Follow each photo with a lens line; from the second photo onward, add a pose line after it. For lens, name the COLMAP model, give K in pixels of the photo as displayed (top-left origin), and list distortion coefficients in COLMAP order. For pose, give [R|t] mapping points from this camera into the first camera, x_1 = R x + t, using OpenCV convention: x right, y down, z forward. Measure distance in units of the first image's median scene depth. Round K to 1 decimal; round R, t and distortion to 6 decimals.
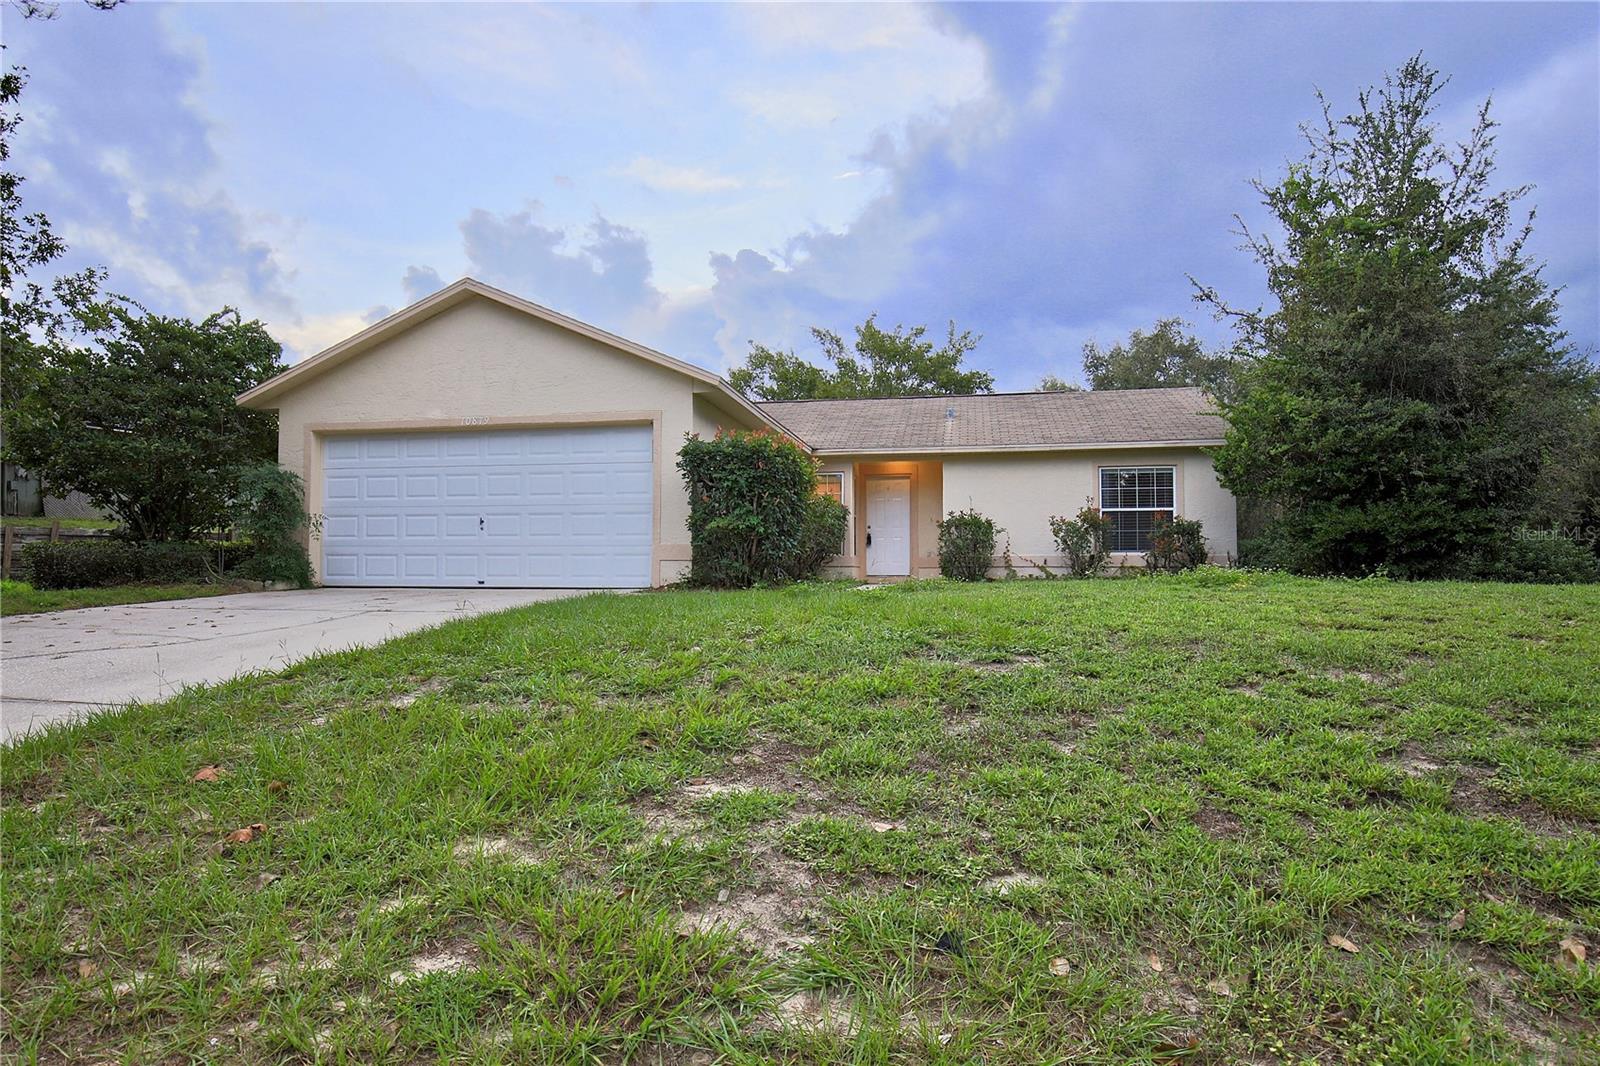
lens RADIAL K [[921.9, 0, 796.5], [0, 921.9, 527.1], [0, 0, 1]] dist [-0.006512, -0.000971]
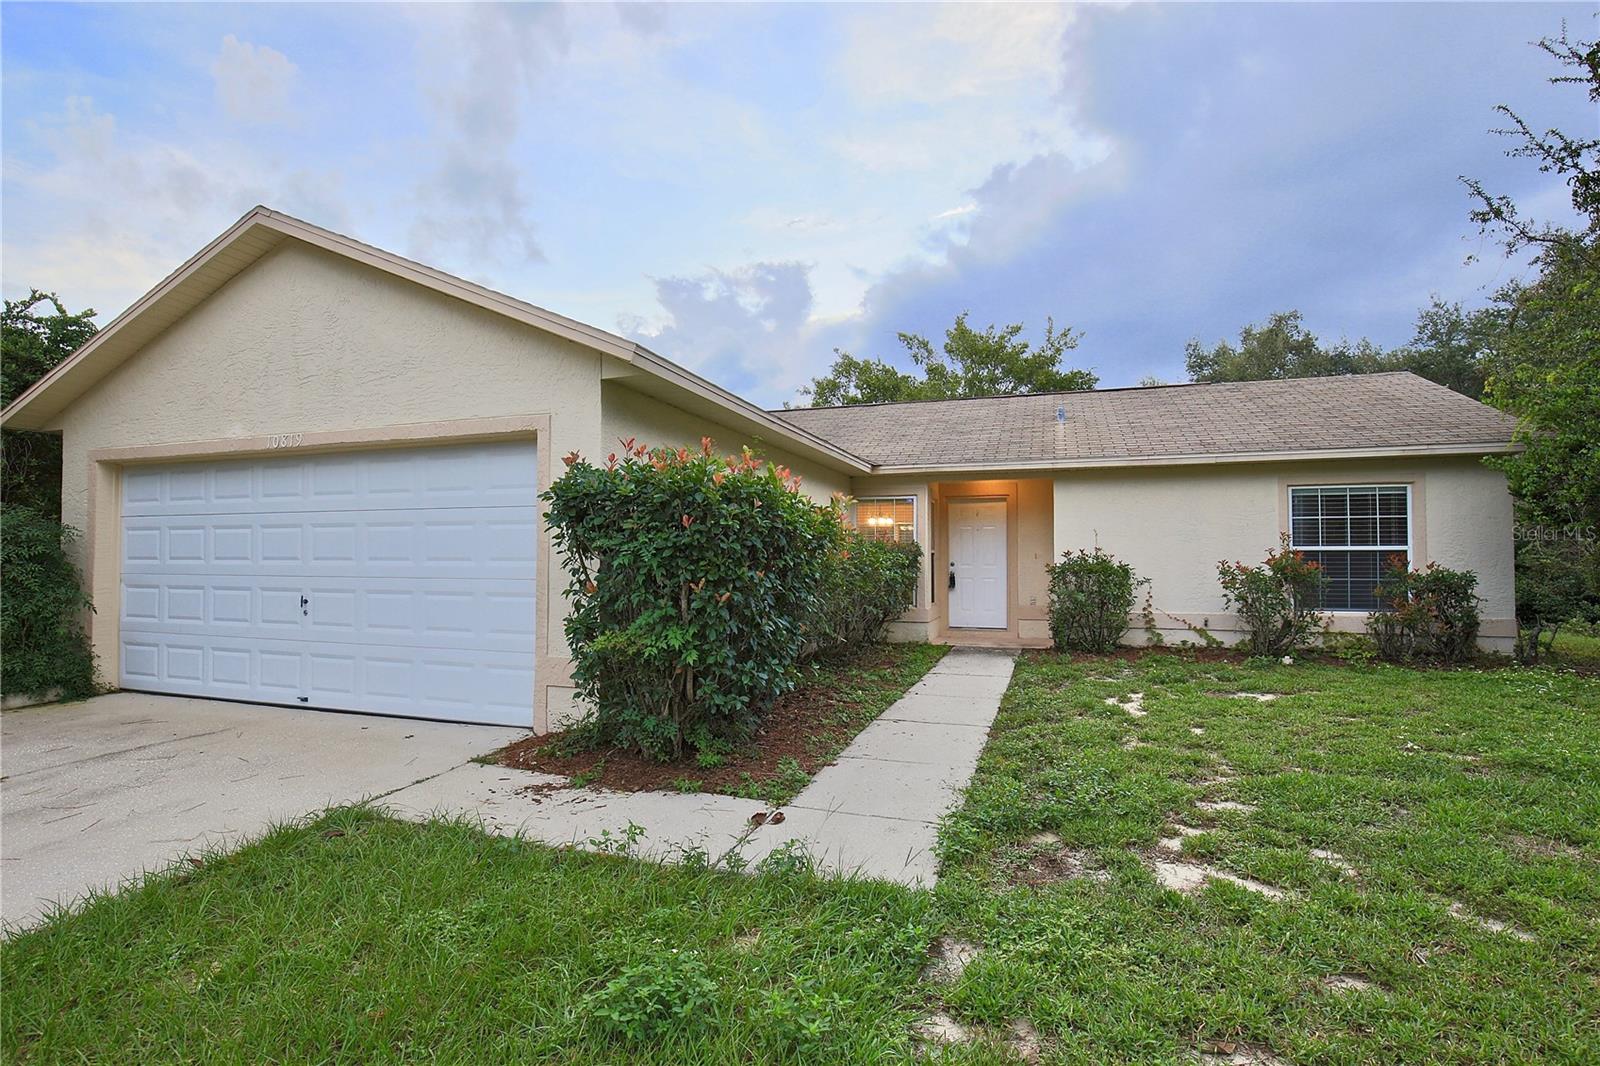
lens RADIAL K [[733.7, 0, 804.0], [0, 733.7, 537.4], [0, 0, 1]] dist [-0.025172, 0.001153]
pose [[0.990073, -0.003830, -0.140504, 0.046151], [0.007752, 0.999595, 0.027379, -0.044270], [0.140343, -0.028197, 0.989701, 0.412117]]
